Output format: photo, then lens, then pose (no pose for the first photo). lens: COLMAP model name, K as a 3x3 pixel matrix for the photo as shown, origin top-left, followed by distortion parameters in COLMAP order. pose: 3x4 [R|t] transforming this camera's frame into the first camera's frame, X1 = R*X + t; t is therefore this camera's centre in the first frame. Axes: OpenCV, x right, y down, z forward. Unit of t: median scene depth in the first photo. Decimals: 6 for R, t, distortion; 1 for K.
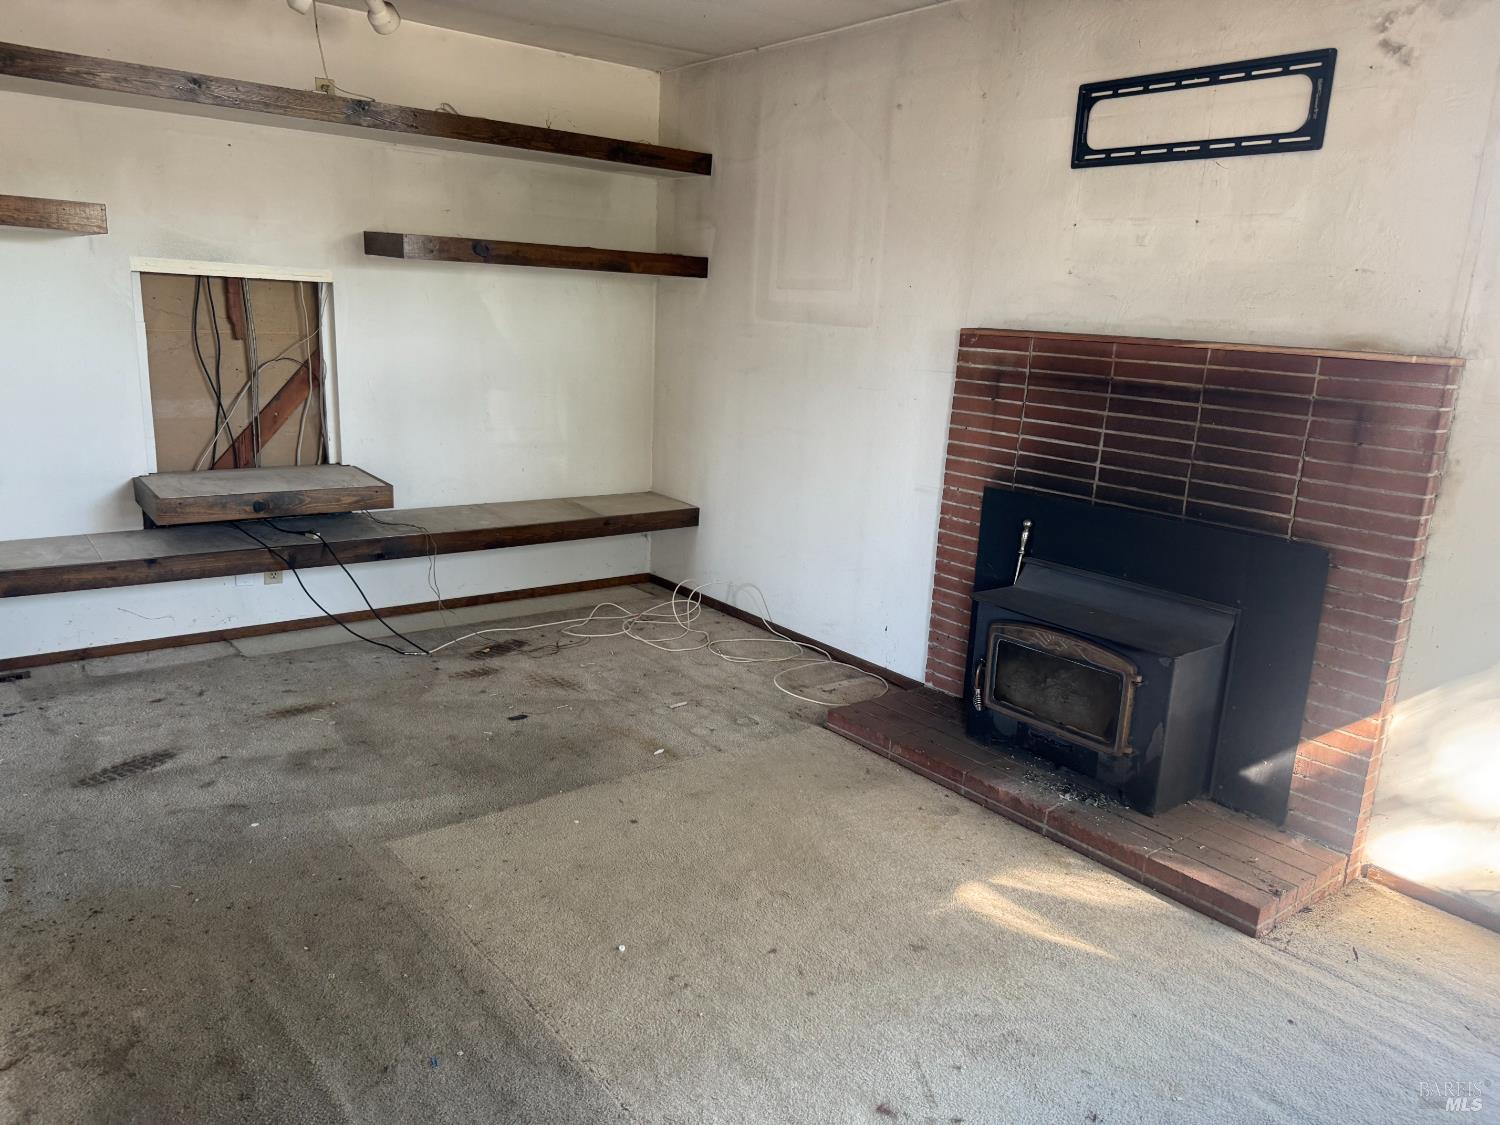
lens RADIAL K [[1057.8, 0, 749.0], [0, 1057.8, 621.3], [0, 0, 1]] dist [0.013131, -0.034992]
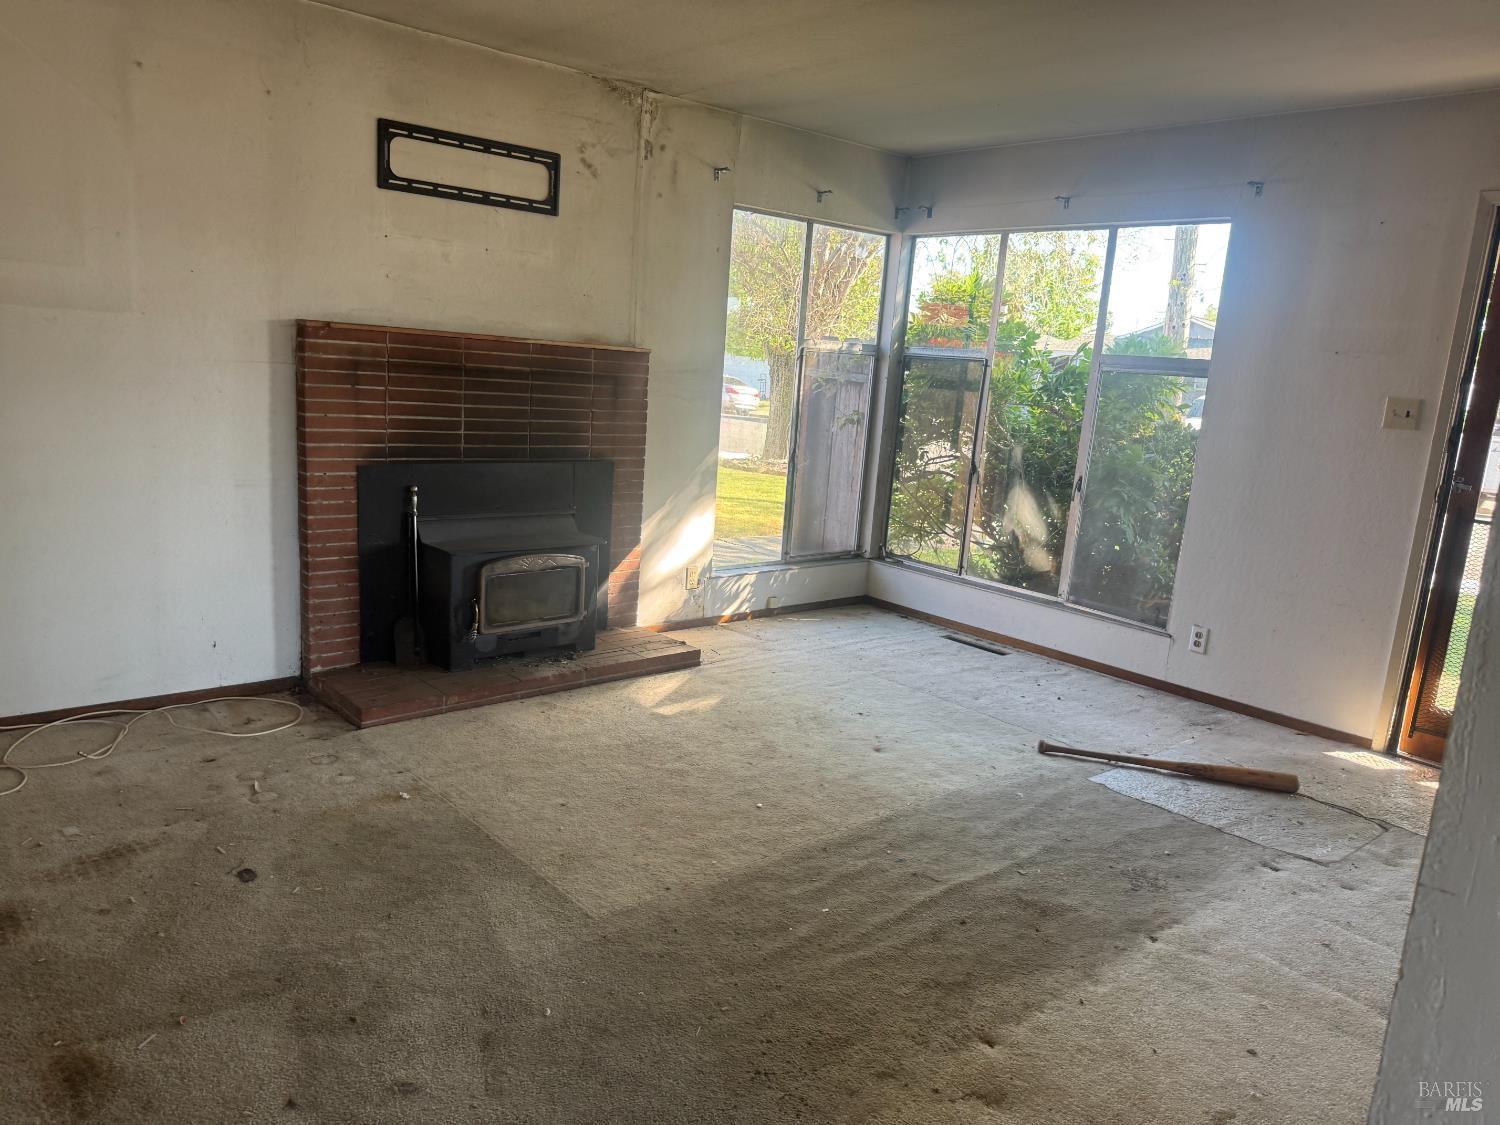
lens RADIAL K [[1095.4, 0, 750.9], [0, 1095.4, 588.1], [0, 0, 1]] dist [0.305797, -0.541828]
pose [[-0.067634, -0.259382, 0.963404, -1.108588], [0.214536, 0.939246, 0.267940, -0.269262], [-0.974371, 0.224807, -0.007878, 0.732960]]
